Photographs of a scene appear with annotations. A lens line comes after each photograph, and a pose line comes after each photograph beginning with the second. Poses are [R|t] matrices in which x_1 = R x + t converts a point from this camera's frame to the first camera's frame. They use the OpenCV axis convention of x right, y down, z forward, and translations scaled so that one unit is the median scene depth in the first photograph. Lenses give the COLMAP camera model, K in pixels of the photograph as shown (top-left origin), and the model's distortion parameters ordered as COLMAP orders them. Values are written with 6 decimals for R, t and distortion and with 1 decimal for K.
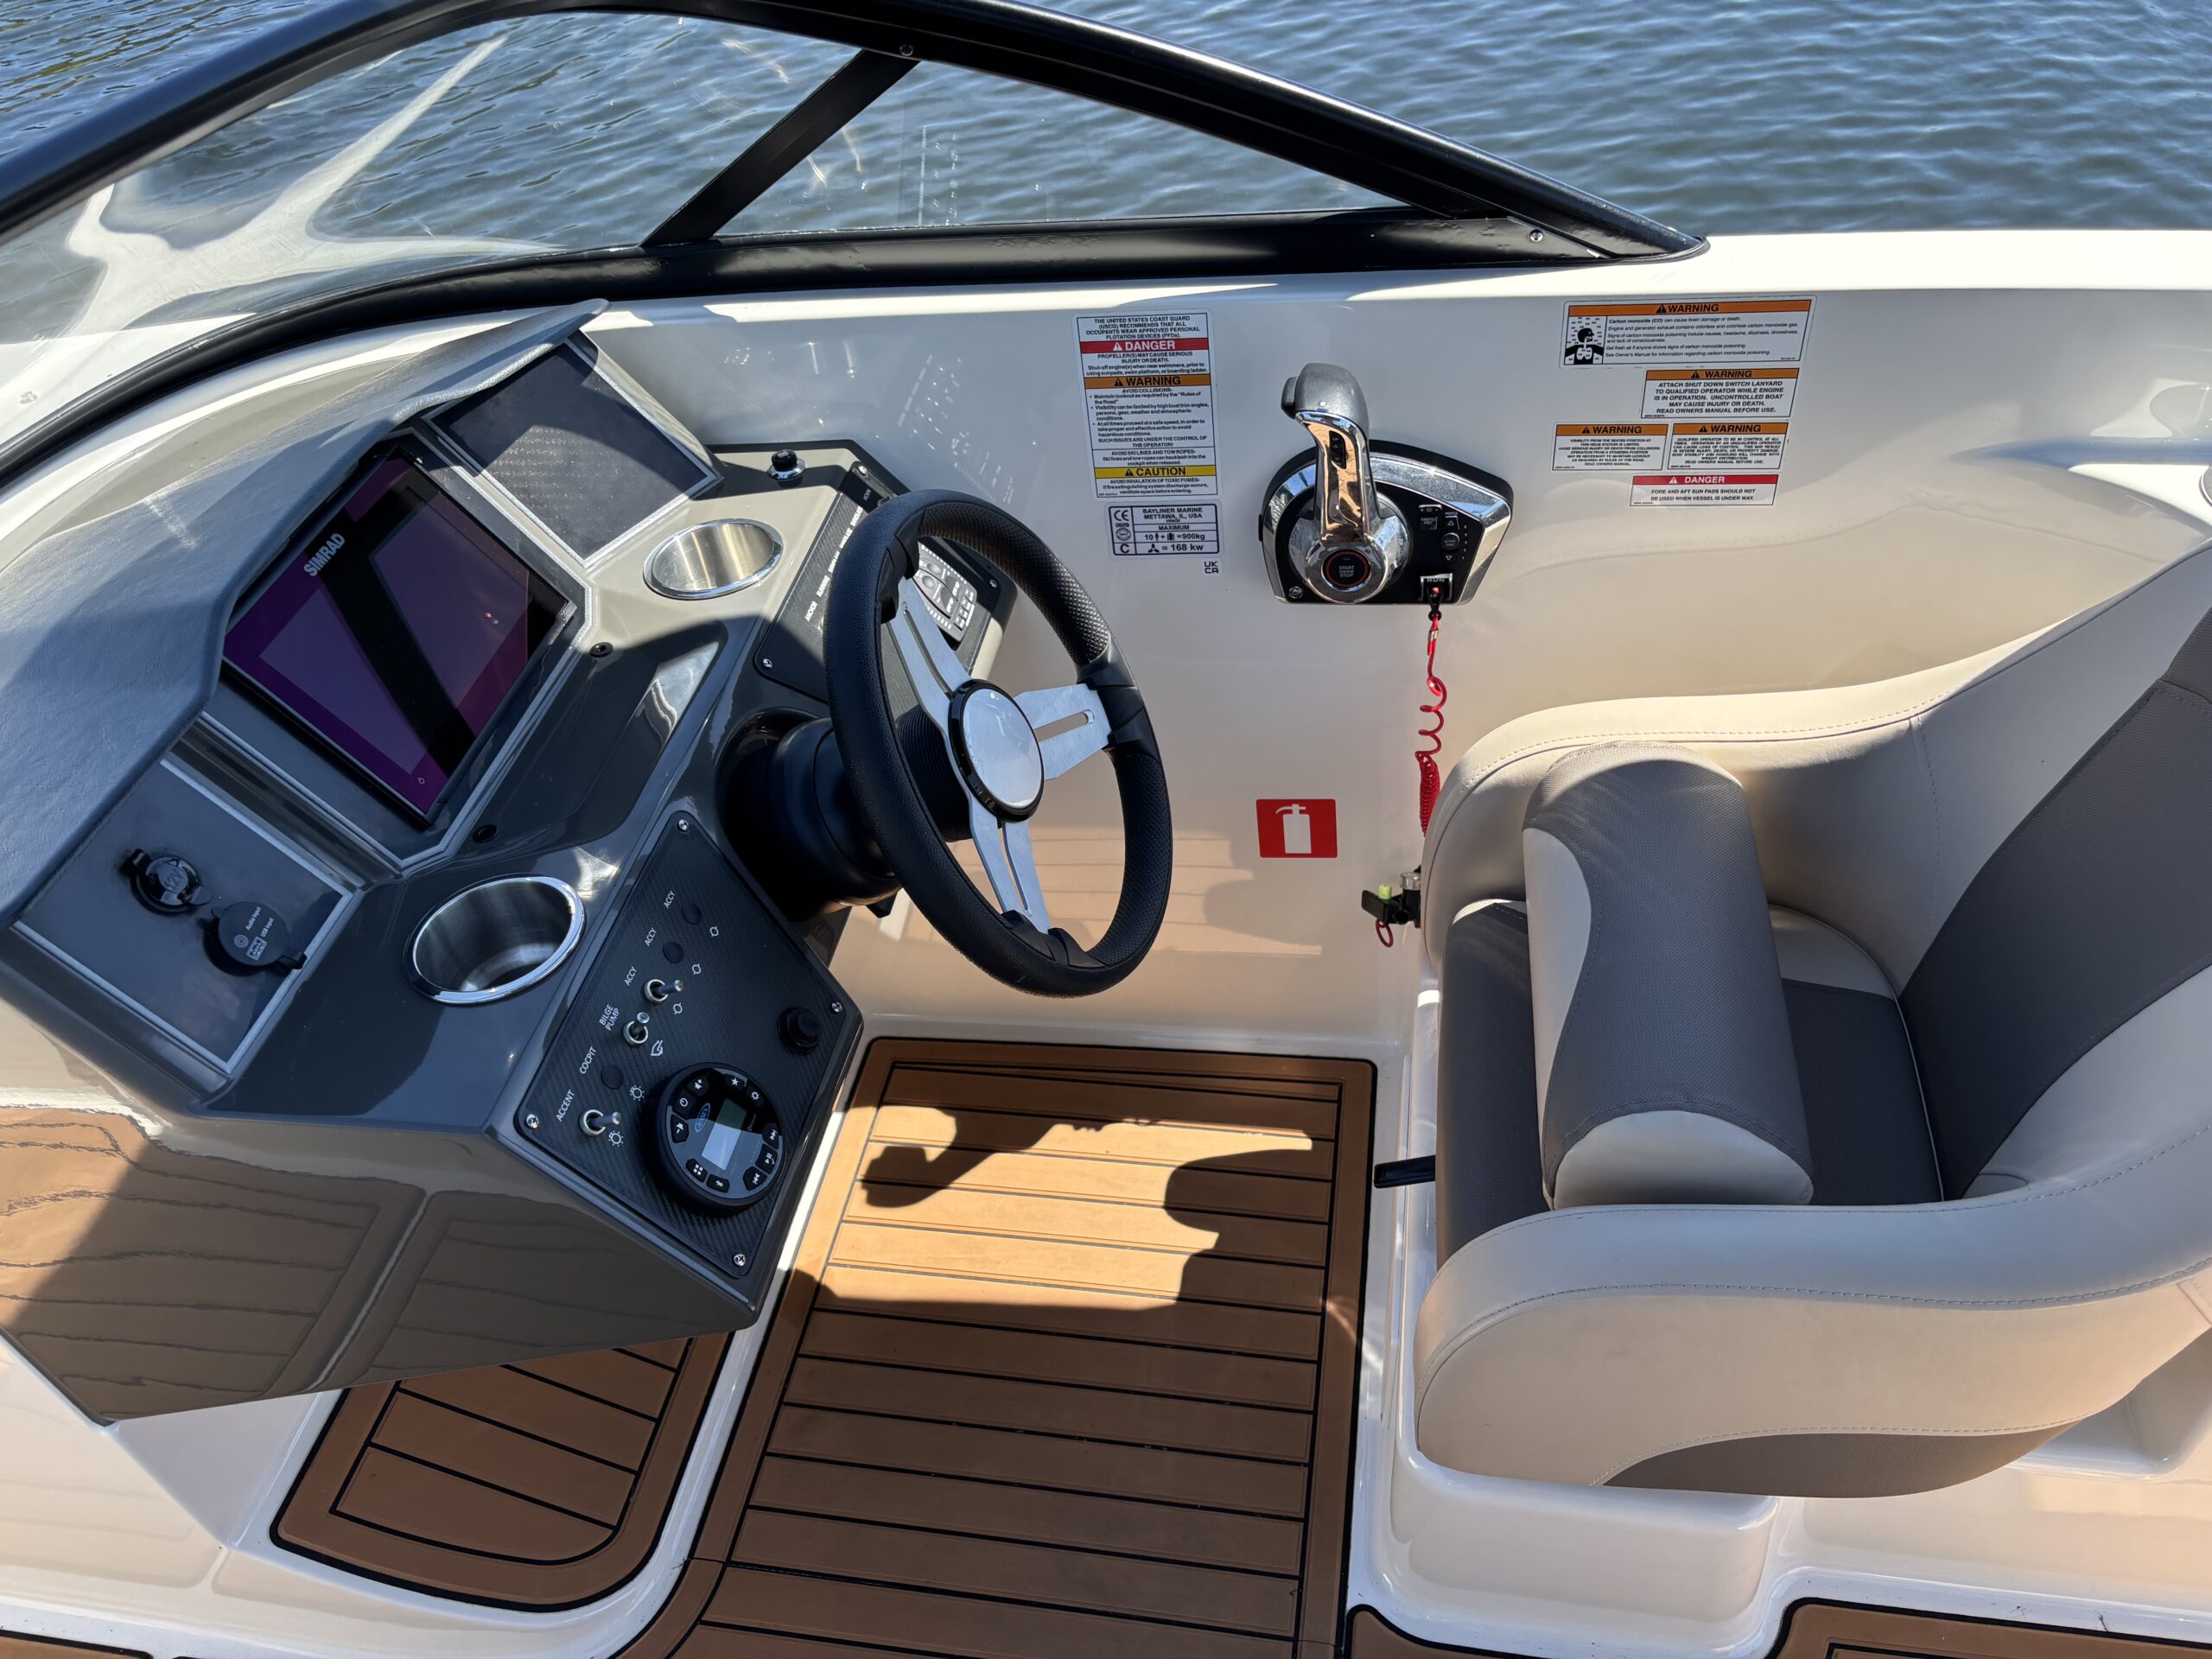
lens RADIAL K [[1695.6, 0, 1110.6], [0, 1695.6, 842.7], [0, 0, 1]] dist [0.002787, -0.034650]
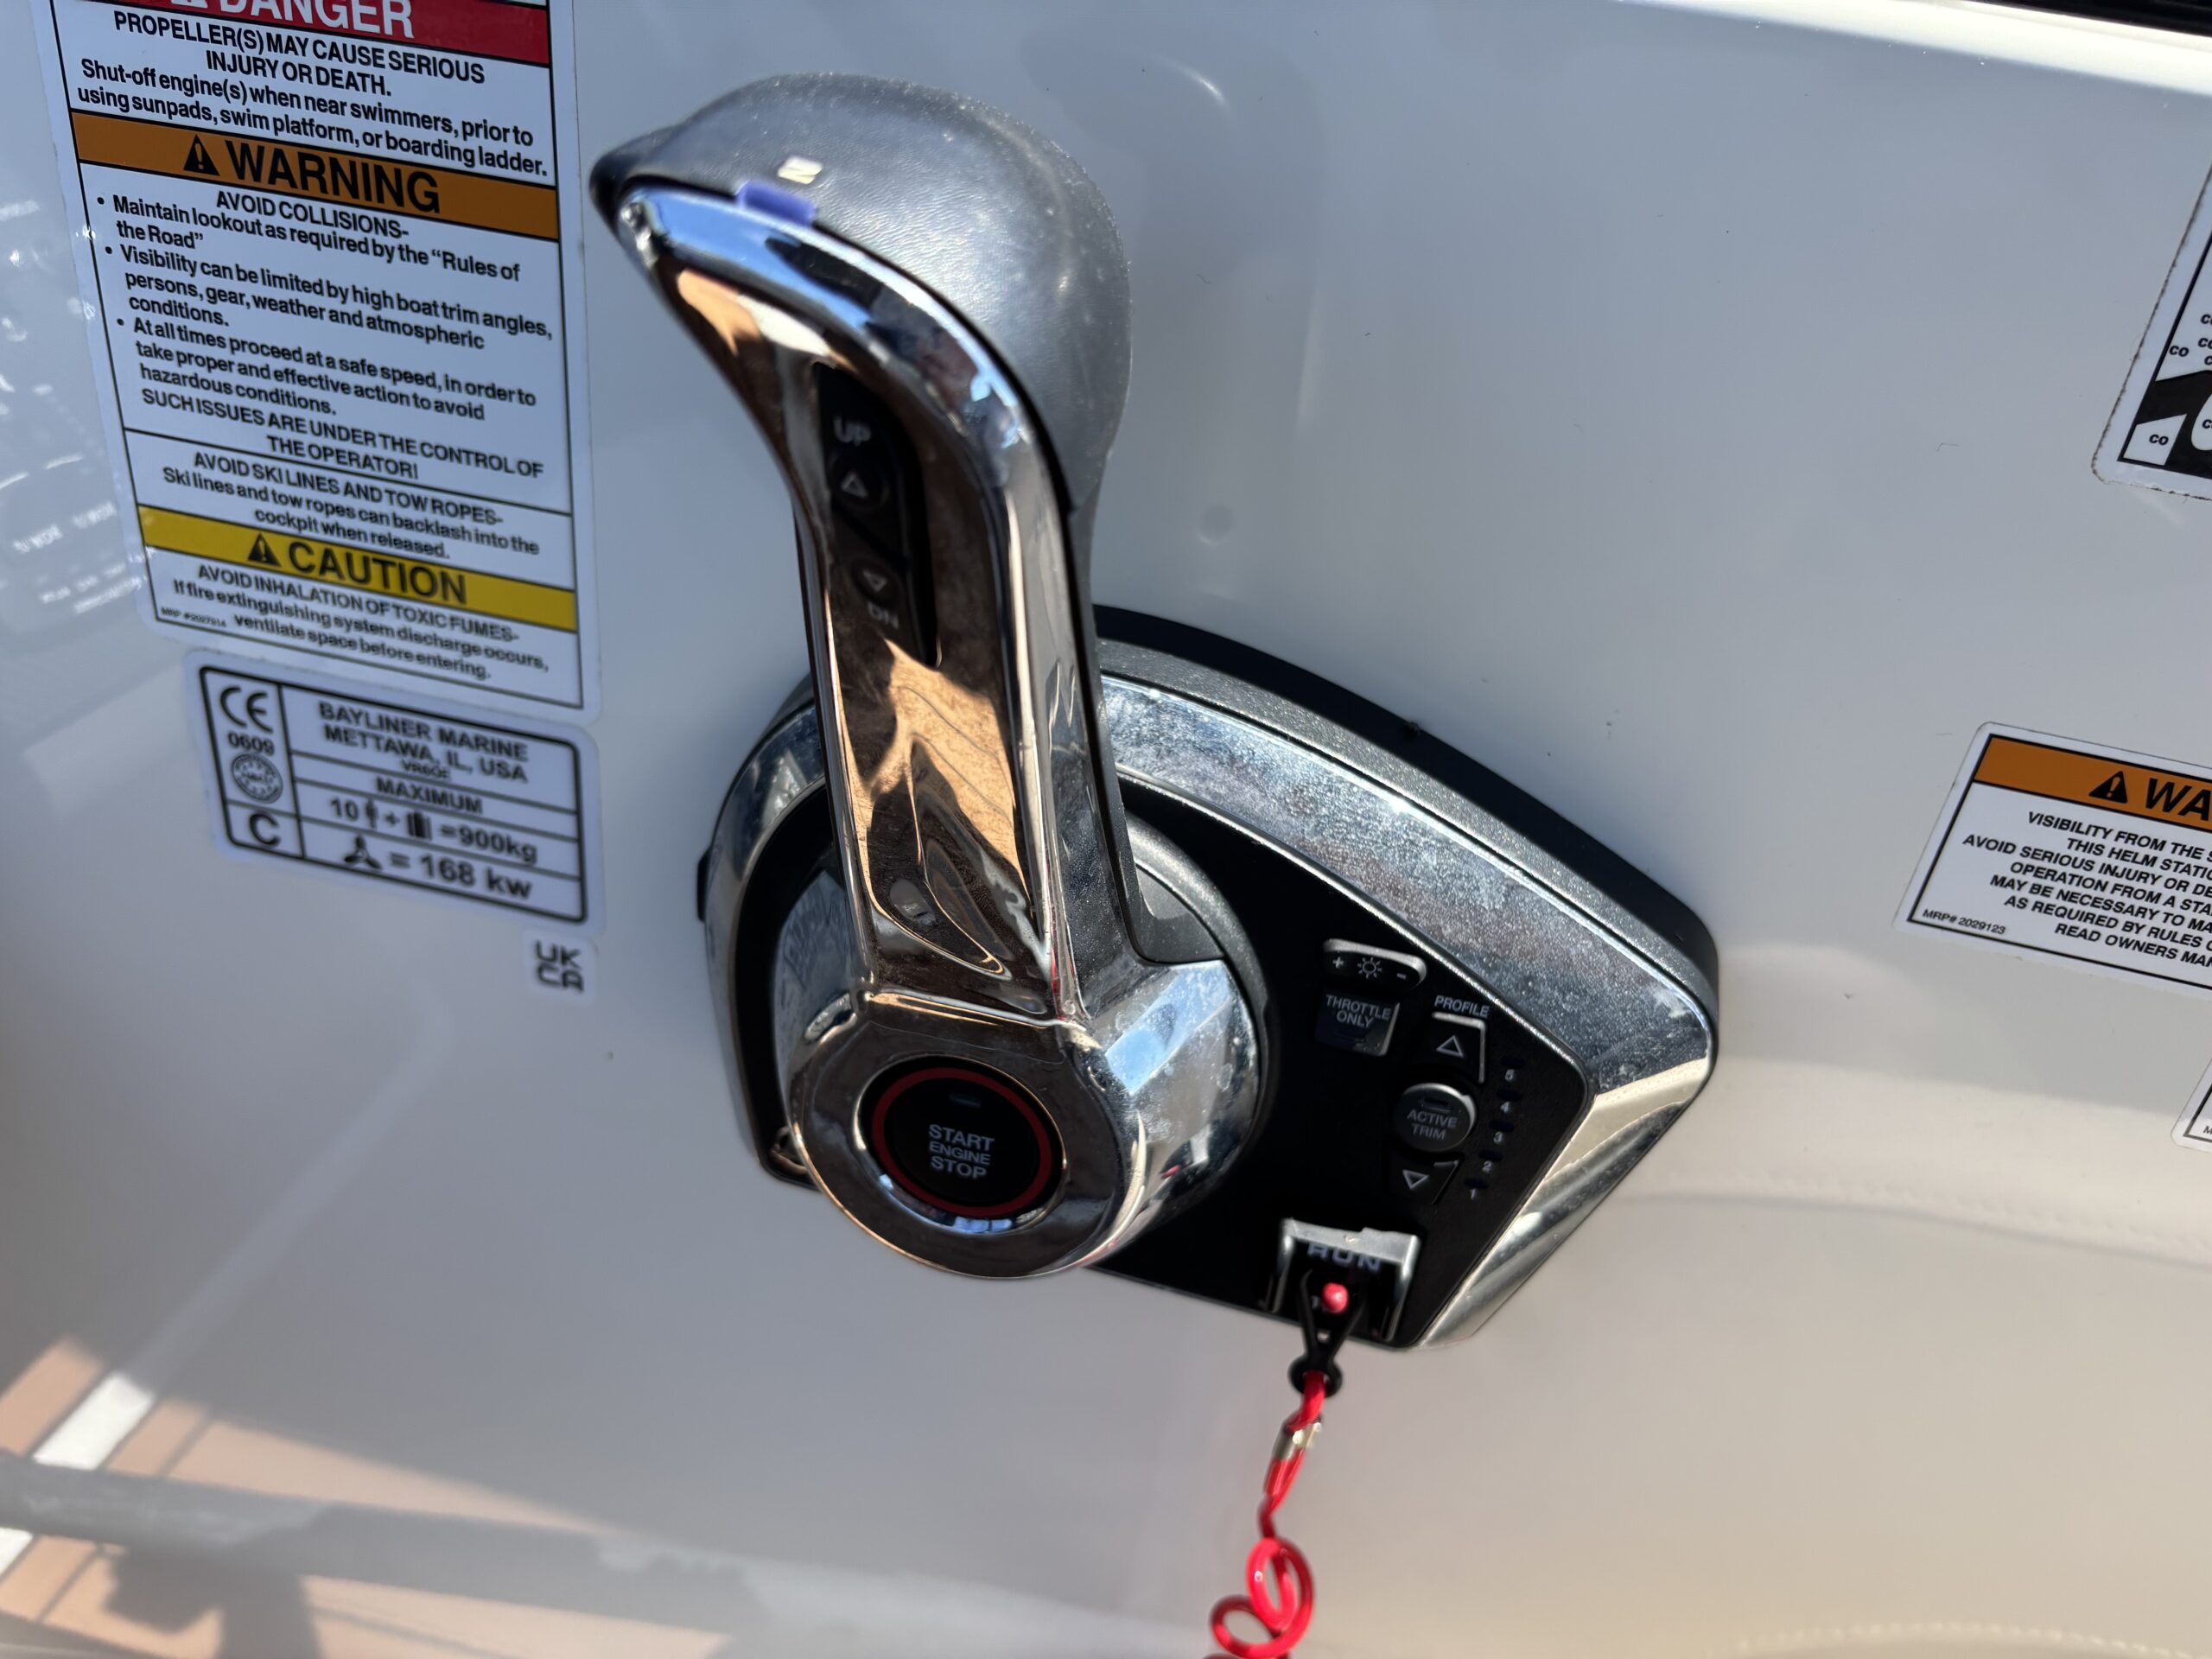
lens RADIAL K [[1695.6, 0, 1110.0], [0, 1695.6, 827.2], [0, 0, 1]] dist [0.002787, -0.034650]
pose [[0.974585, 0.223995, -0.003200, 0.147359], [-0.221457, 0.961191, -0.164523, -0.165924], [-0.033776, 0.161050, 0.986368, 0.757907]]
